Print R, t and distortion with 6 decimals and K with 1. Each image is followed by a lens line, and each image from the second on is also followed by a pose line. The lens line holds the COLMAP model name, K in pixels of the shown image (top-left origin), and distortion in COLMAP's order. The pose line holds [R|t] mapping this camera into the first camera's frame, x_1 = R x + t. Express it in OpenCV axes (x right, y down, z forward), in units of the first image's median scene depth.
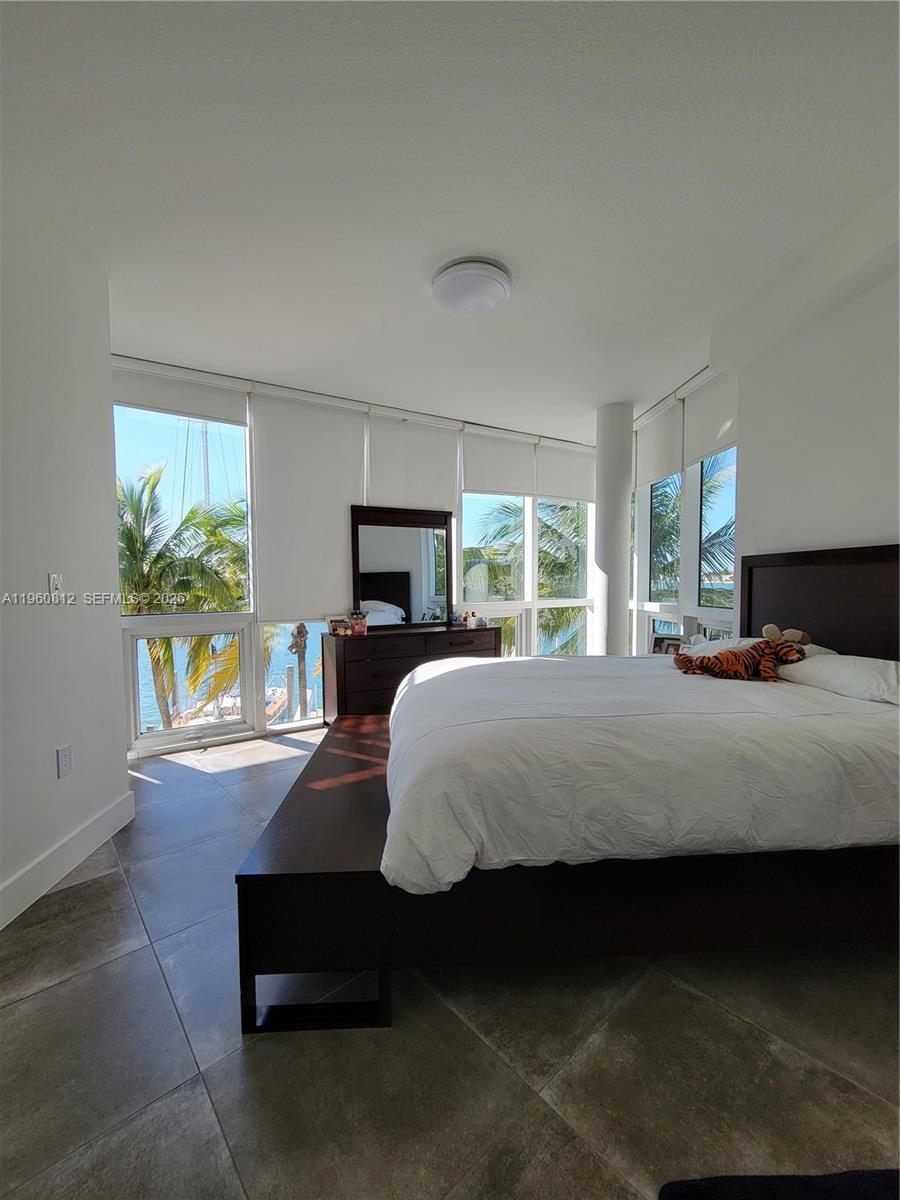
lens RADIAL K [[490.0, 0, 442.2], [0, 490.0, 606.2], [0, 0, 1]] dist [-0.000839, 0.000960]
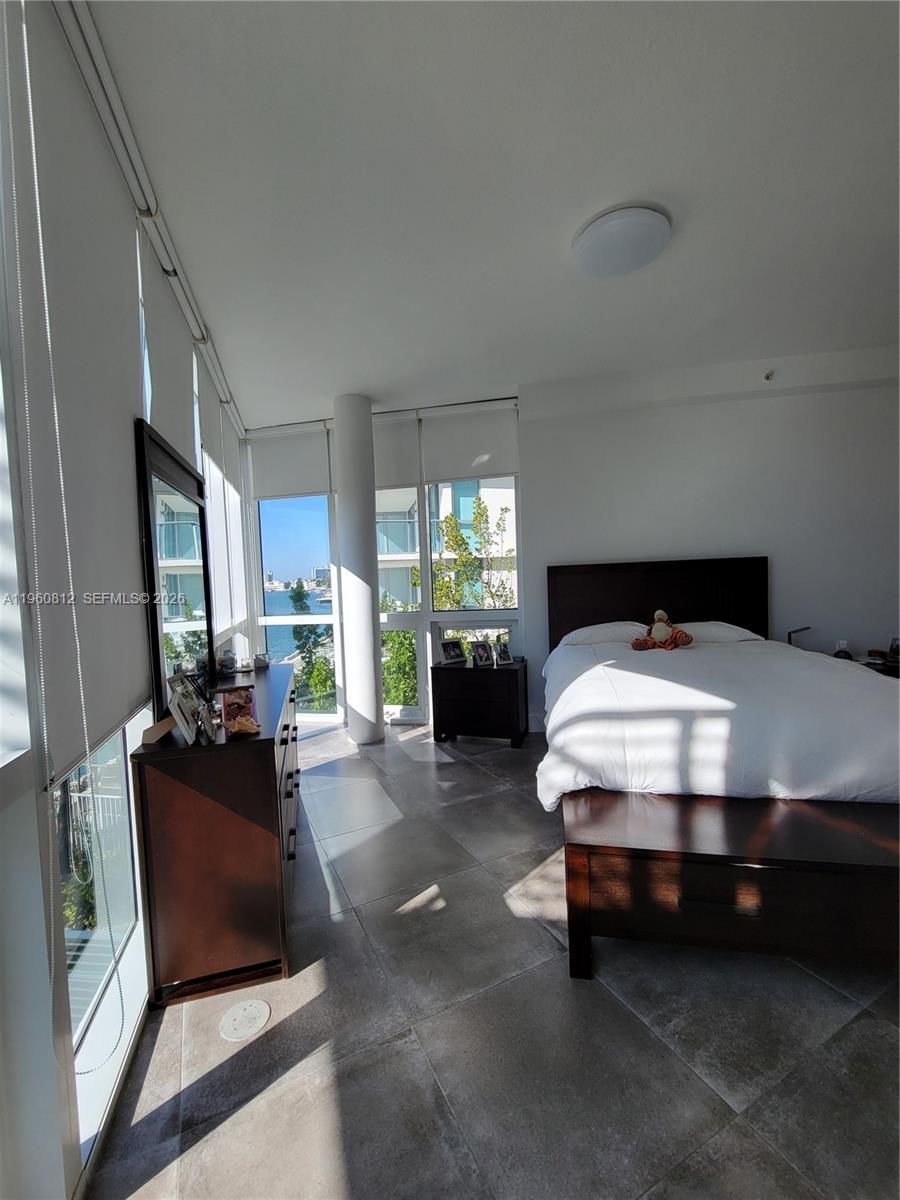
lens RADIAL K [[493.4, 0, 443.9], [0, 493.4, 604.1], [0, 0, 1]] dist [-0.001517, -0.000159]
pose [[0.245192, -0.051237, 0.968120, -0.560192], [0.088701, 0.995600, 0.030227, -0.049221], [-0.965408, 0.078462, 0.248658, 0.717325]]
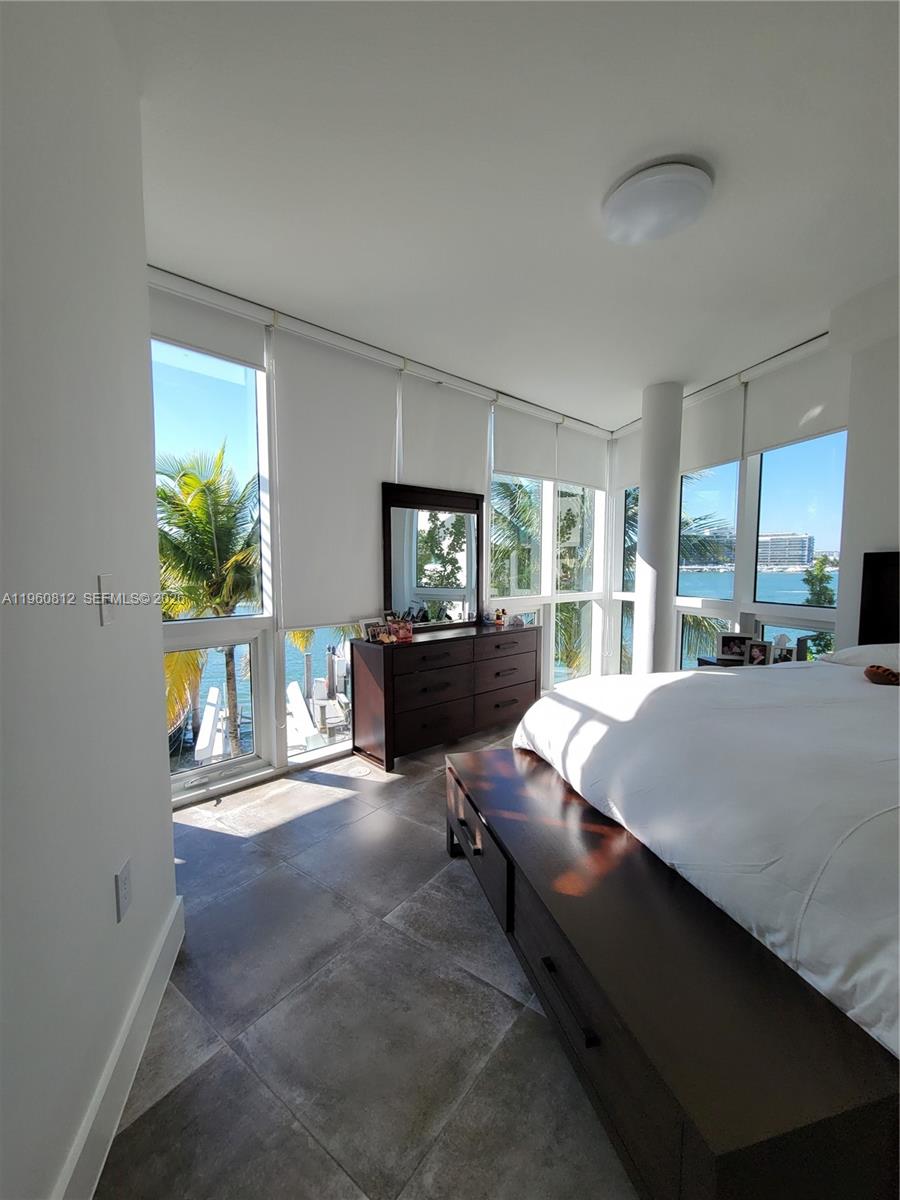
lens RADIAL K [[486.6, 0, 436.8], [0, 486.6, 605.4], [0, 0, 1]] dist [-0.001529, 0.000018]
pose [[0.978897, -0.011453, 0.204035, -0.282415], [0.005839, 0.999588, 0.028096, -0.024385], [-0.204273, -0.026311, 0.978560, 0.193018]]
